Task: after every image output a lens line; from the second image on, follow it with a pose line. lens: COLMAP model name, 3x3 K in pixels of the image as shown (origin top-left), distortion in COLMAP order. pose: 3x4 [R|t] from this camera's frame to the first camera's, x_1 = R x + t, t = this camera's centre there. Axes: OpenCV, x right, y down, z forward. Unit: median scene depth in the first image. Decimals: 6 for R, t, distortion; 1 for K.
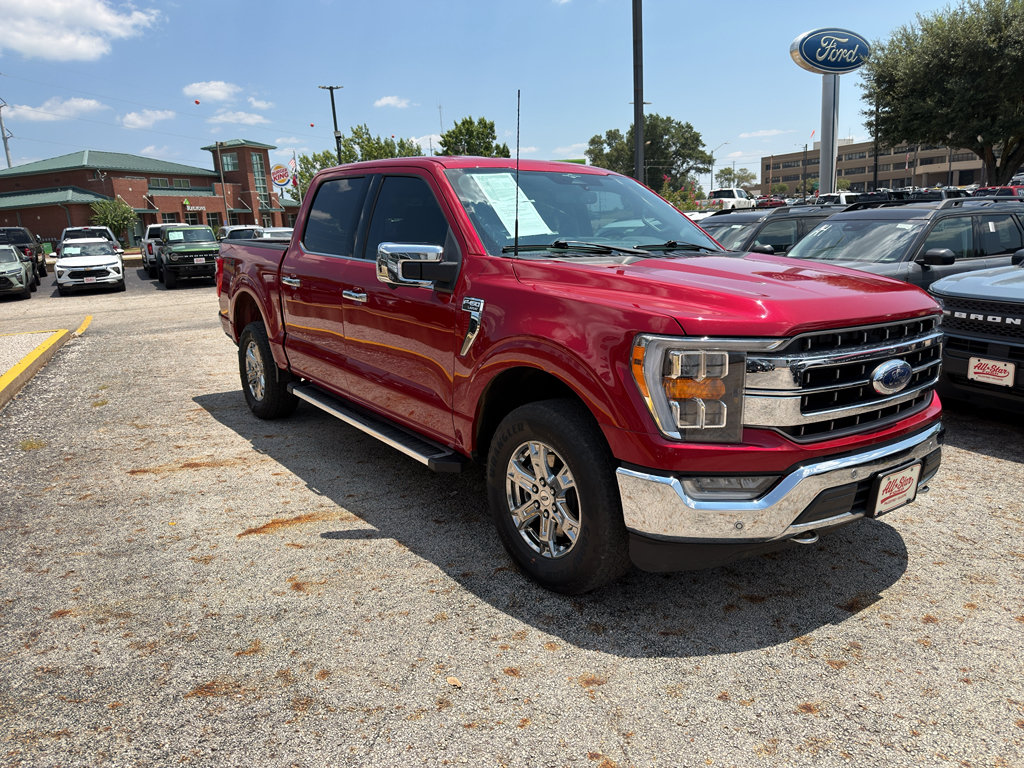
lens RADIAL K [[721.4, 0, 524.8], [0, 721.4, 382.0], [0, 0, 1]] dist [0.034457, -0.049033]
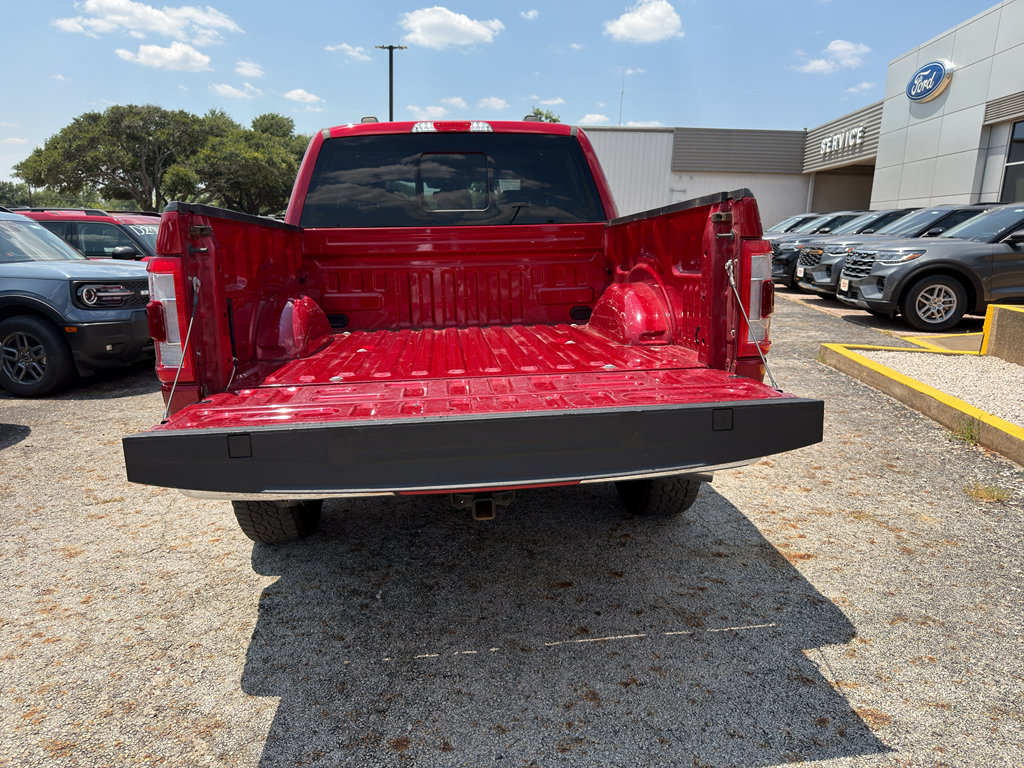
lens RADIAL K [[726.5, 0, 509.5], [0, 726.5, 383.5], [0, 0, 1]] dist [0.028072, -0.040733]
pose [[-0.847944, -0.078638, 0.524220, -0.738346], [0.130883, 0.927257, 0.350806, -0.356933], [-0.513673, 0.366075, -0.775970, 1.971800]]
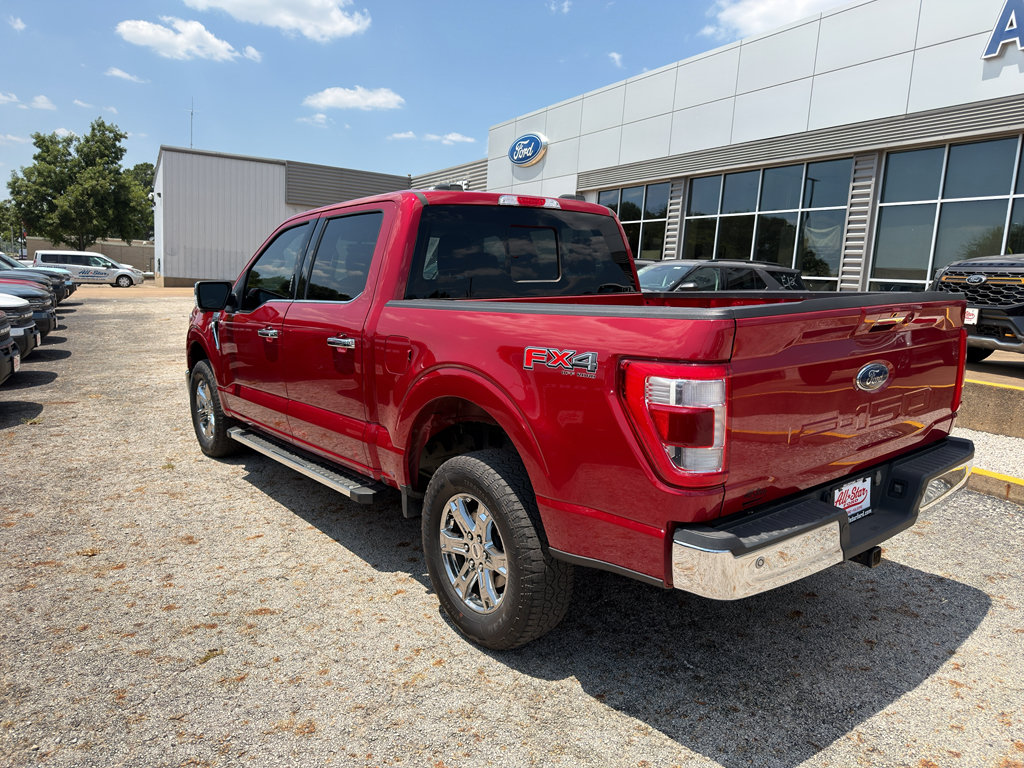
lens RADIAL K [[721.4, 0, 524.8], [0, 721.4, 382.0], [0, 0, 1]] dist [0.034457, -0.049033]
pose [[-0.999578, 0.004864, -0.028636, -0.173793], [-0.005487, 0.936508, 0.350602, -0.447217], [0.028523, 0.350611, -0.936087, 2.124245]]
